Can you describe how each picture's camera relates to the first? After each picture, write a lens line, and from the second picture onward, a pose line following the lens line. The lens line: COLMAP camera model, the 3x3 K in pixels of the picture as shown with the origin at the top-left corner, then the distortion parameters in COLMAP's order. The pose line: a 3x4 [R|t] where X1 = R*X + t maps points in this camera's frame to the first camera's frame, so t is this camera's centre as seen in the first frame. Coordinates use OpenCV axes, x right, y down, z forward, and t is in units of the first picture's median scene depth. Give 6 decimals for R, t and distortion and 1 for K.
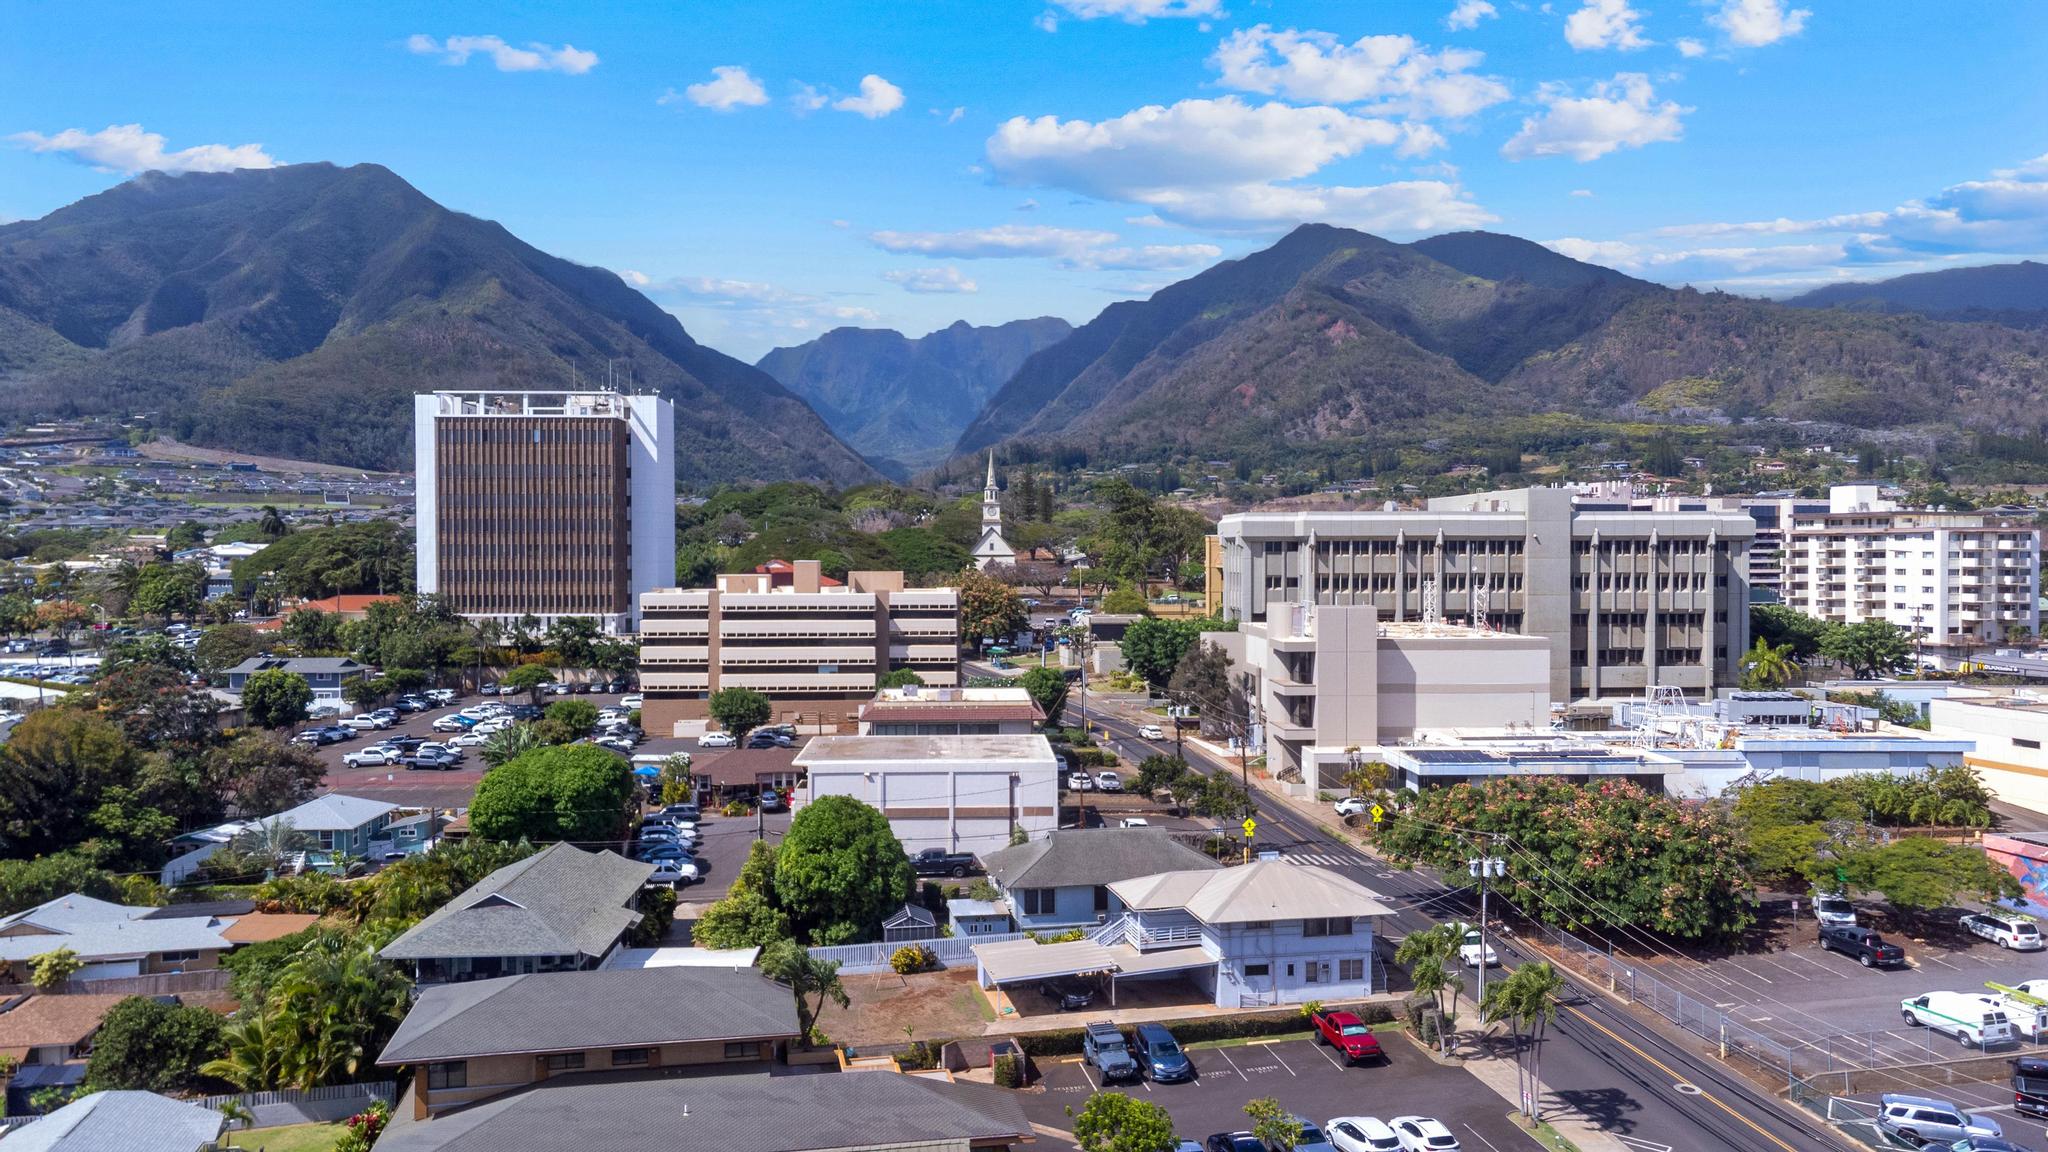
lens RADIAL K [[1646.1, 0, 1029.3], [0, 1646.1, 582.1], [0, 0, 1]] dist [0.043655, 0.031124]
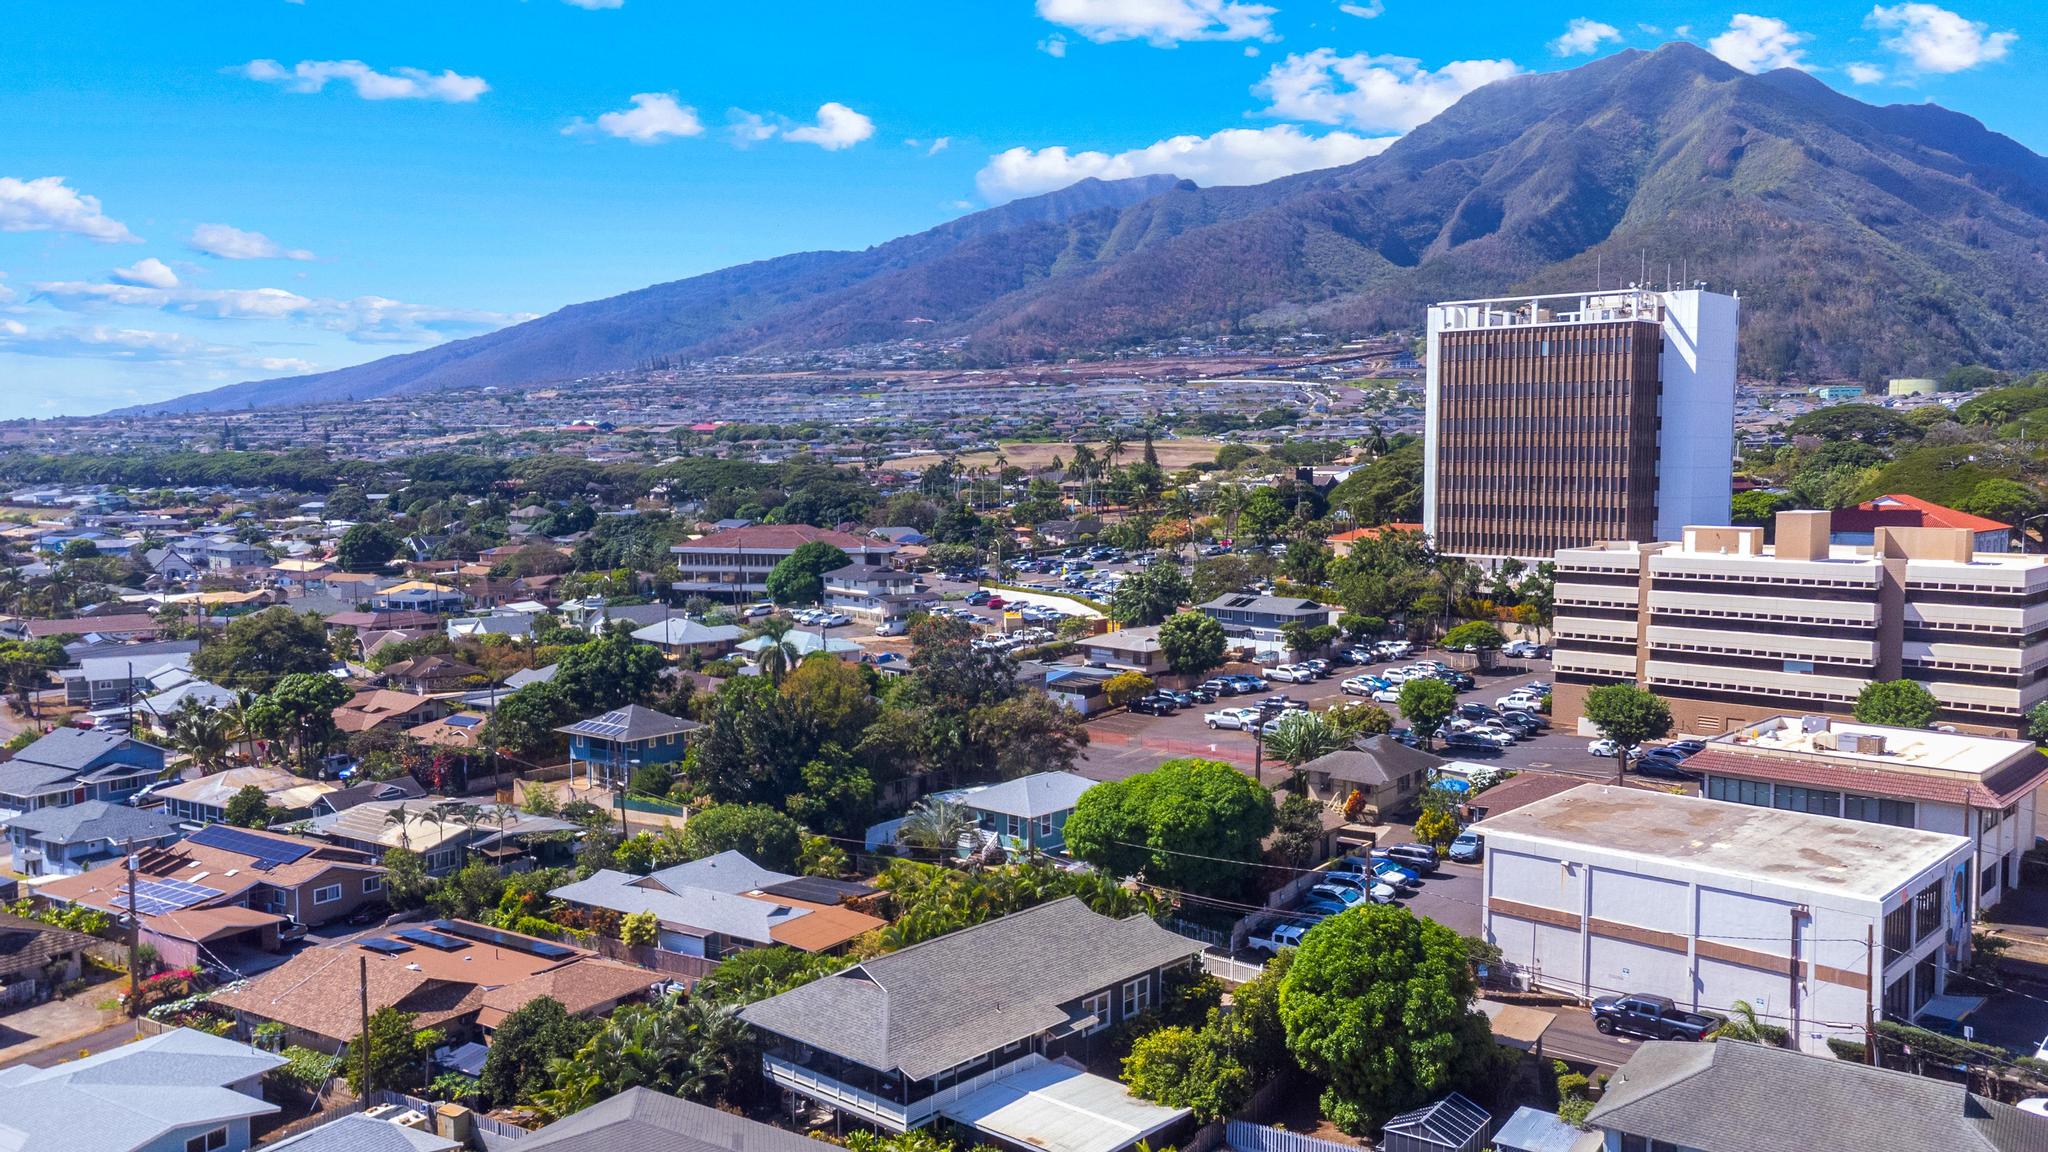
lens RADIAL K [[1646.1, 0, 1022.2], [0, 1646.1, 572.6], [0, 0, 1]] dist [0.043655, 0.031124]
pose [[0.695021, 0.055588, -0.716837, 0.131615], [-0.012574, 0.997794, 0.065185, -0.025542], [0.718879, -0.036292, 0.694187, 0.213076]]
